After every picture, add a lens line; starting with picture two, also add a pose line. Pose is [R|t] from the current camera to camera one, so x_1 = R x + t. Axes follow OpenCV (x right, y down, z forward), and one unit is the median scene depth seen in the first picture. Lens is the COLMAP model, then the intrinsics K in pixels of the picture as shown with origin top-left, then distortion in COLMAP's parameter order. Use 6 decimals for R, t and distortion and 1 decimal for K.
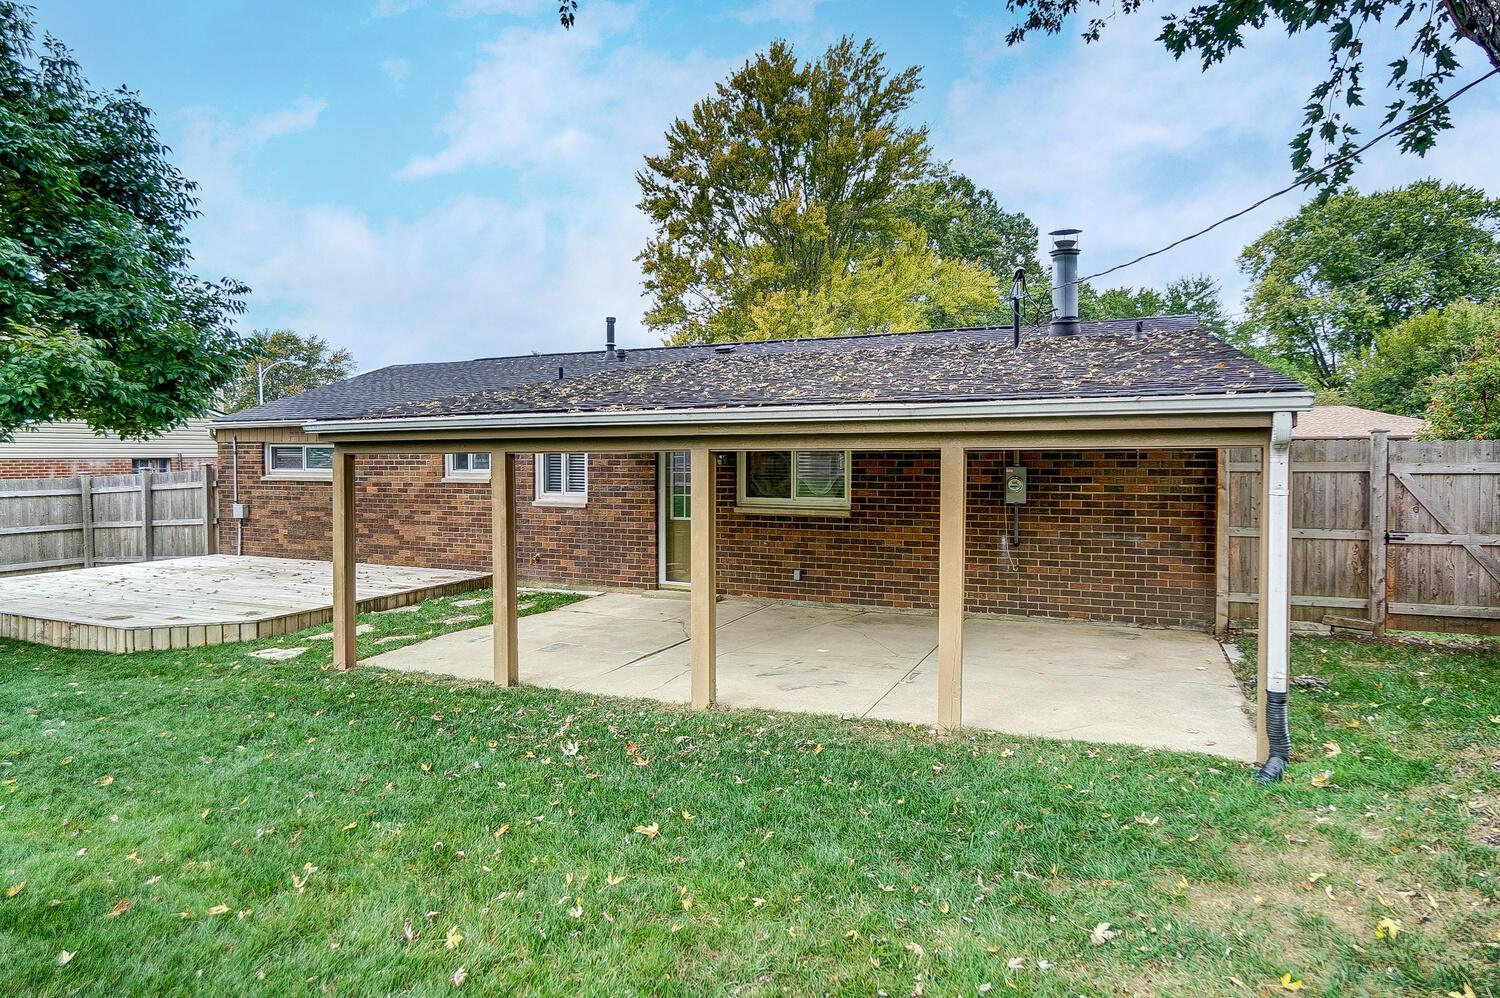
lens RADIAL K [[866.9, 0, 749.4], [0, 866.9, 472.3], [0, 0, 1]] dist [-0.013423, 0.000335]
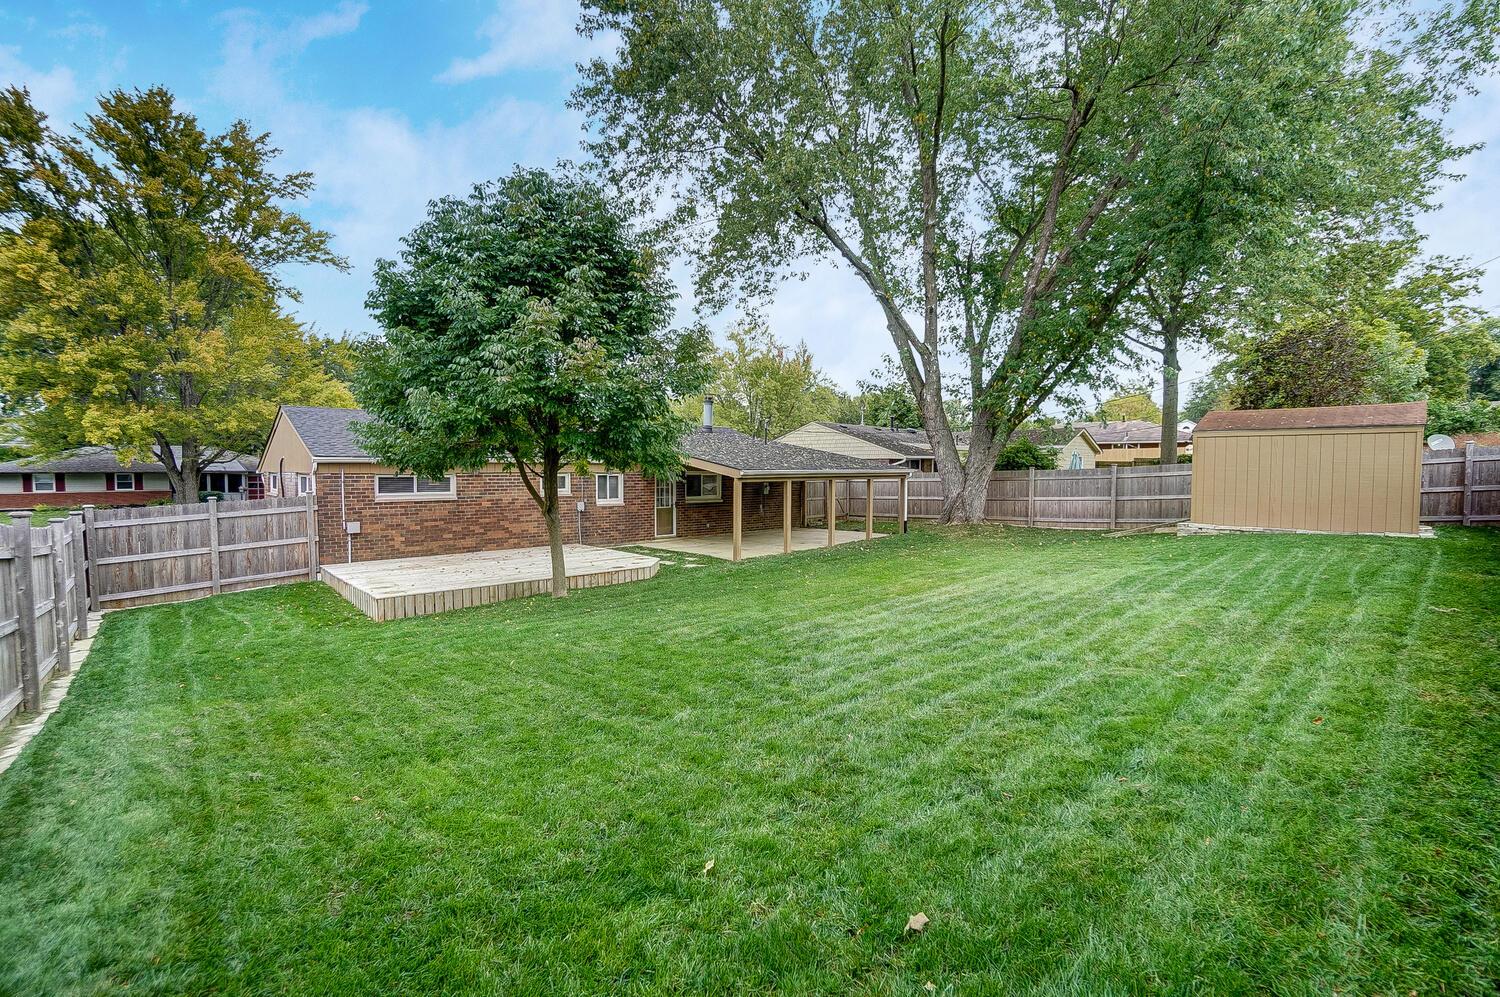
lens RADIAL K [[668.6, 0, 743.6], [0, 668.6, 497.9], [0, 0, 1]] dist [-0.063103, 0.021118]
pose [[0.382185, -0.038375, 0.923289, -1.393933], [0.016273, 0.999262, 0.034797, -0.025598], [-0.923942, 0.001726, 0.382528, 0.109080]]
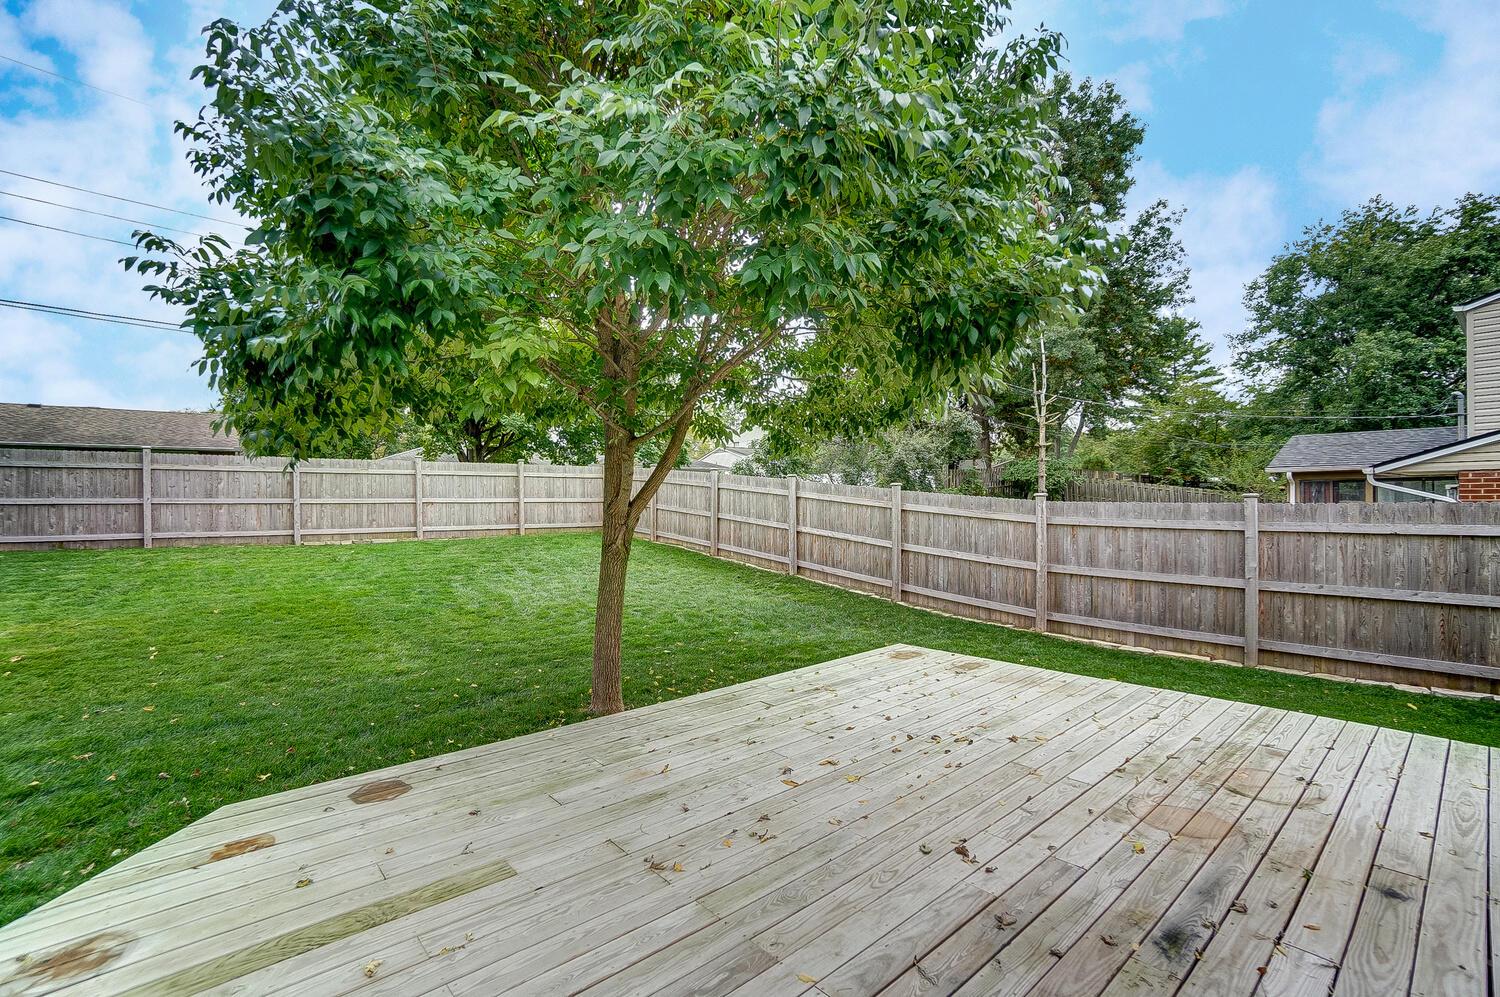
lens RADIAL K [[668.6, 0, 743.6], [0, 668.6, 497.9], [0, 0, 1]] dist [-0.063103, 0.021118]
pose [[-0.421373, 0.004760, -0.906875, -0.344759], [-0.002920, 0.999974, 0.006606, 0.003302], [0.906883, 0.005431, -0.421348, 0.916741]]
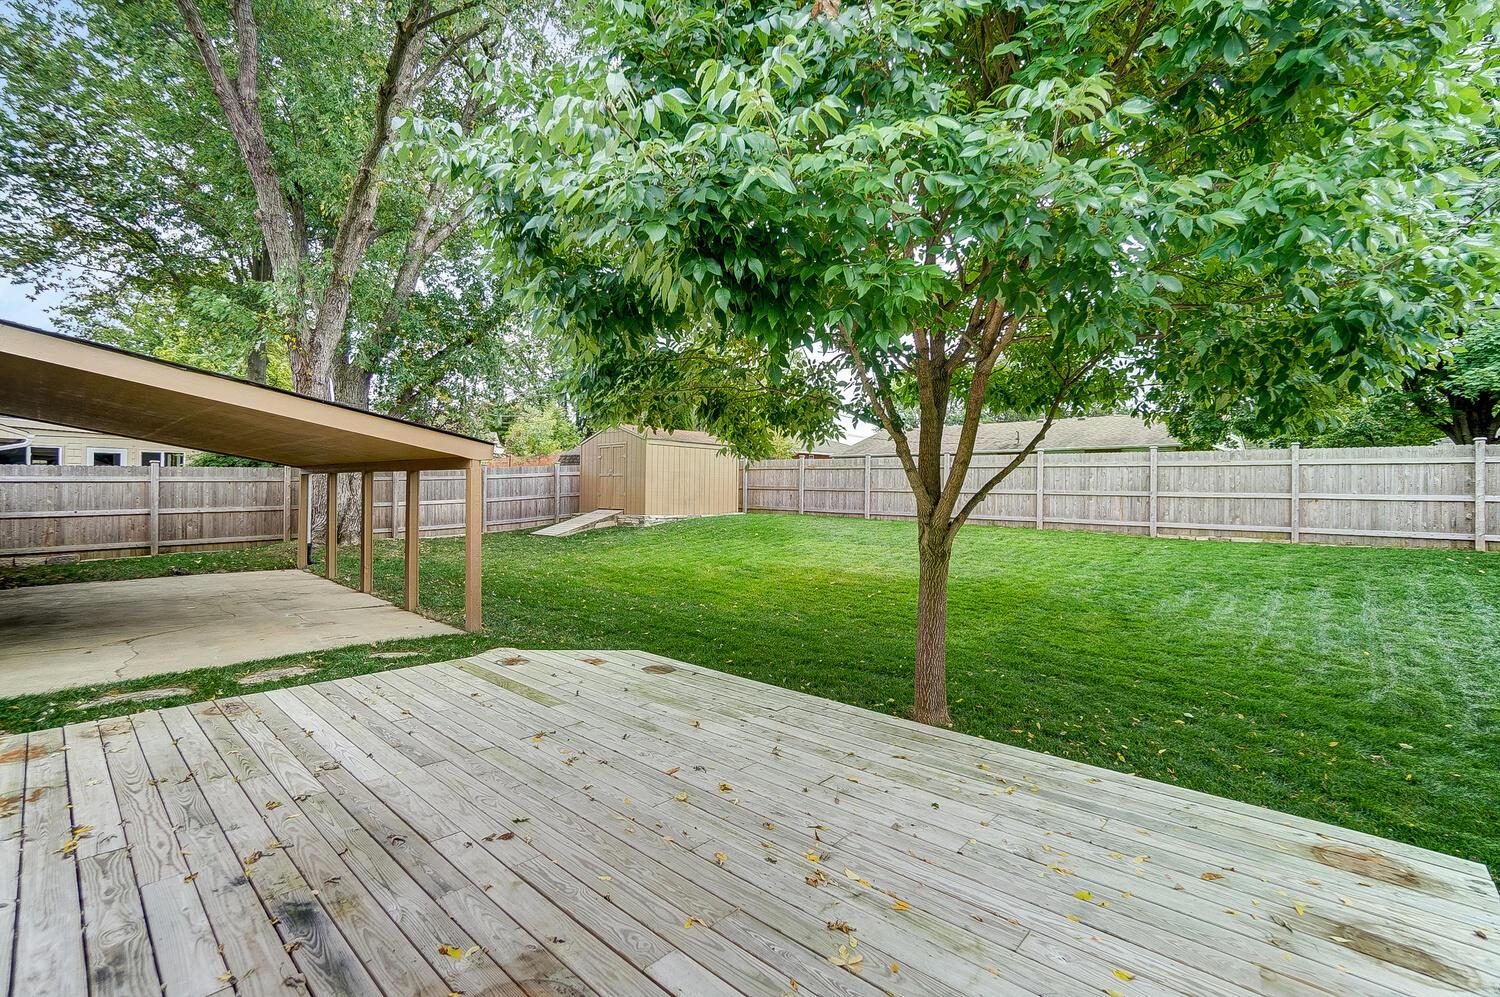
lens RADIAL K [[668.6, 0, 743.6], [0, 668.6, 497.9], [0, 0, 1]] dist [-0.063103, 0.021118]
pose [[-0.951544, -0.010005, 0.307349, -0.686070], [-0.002523, 0.999691, 0.024730, -0.001388], [-0.307501, 0.022756, -0.951276, 1.066066]]
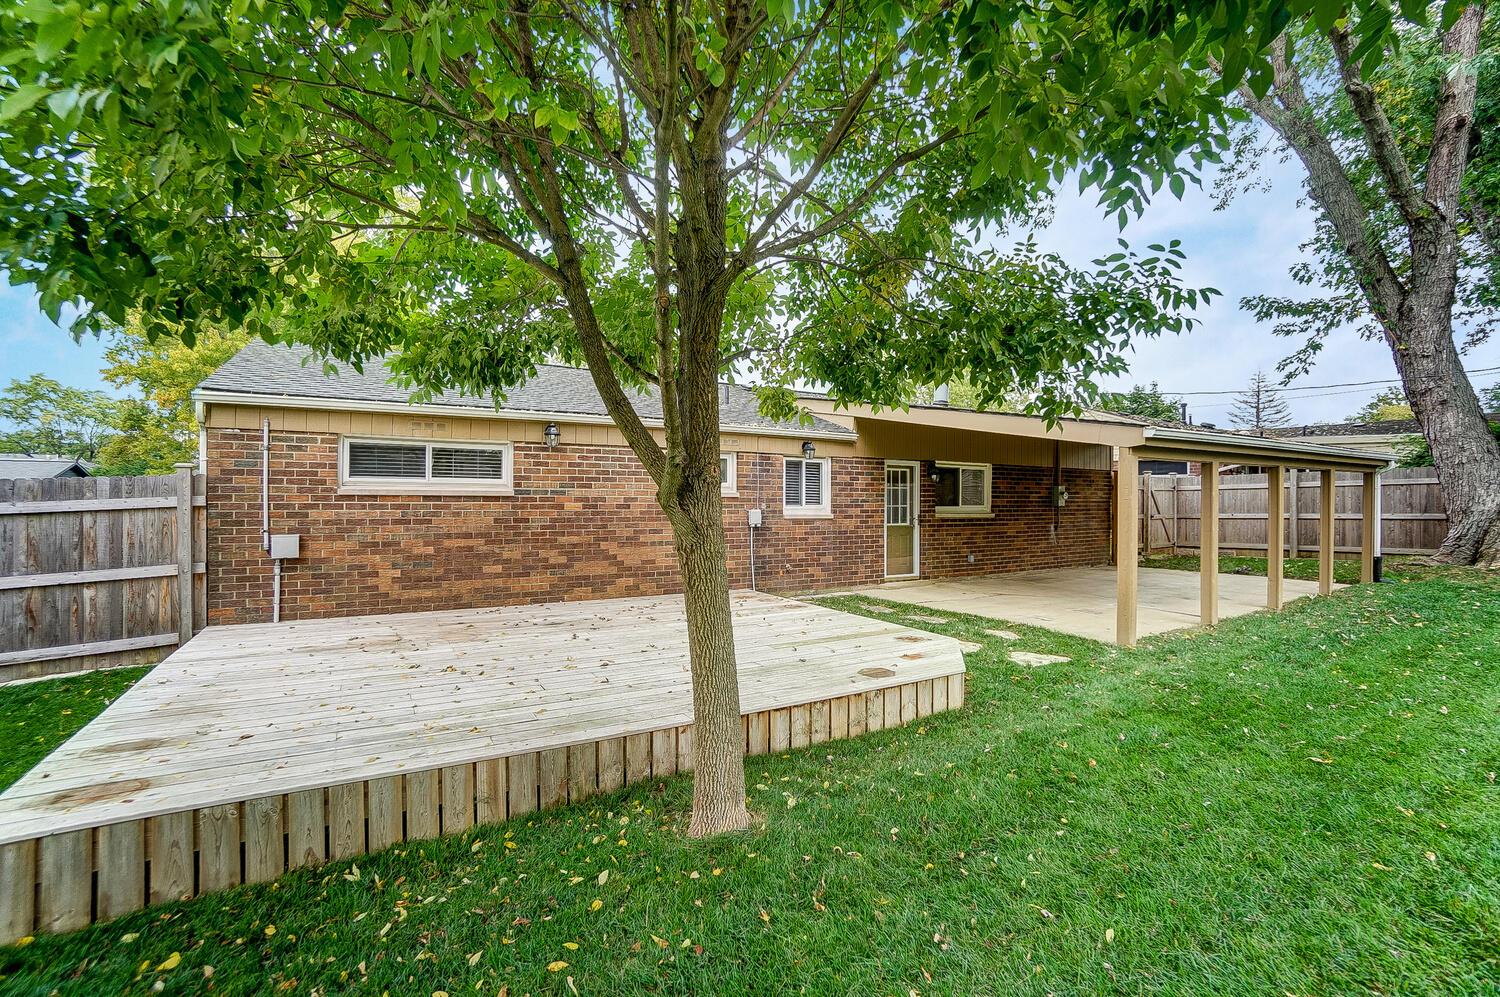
lens RADIAL K [[668.6, 0, 743.6], [0, 668.6, 497.9], [0, 0, 1]] dist [-0.063103, 0.021118]
pose [[0.576183, 0.006495, 0.817295, -0.856509], [0.009574, 0.999846, -0.014695, 0.023319], [-0.817264, 0.016292, 0.576032, 0.534914]]
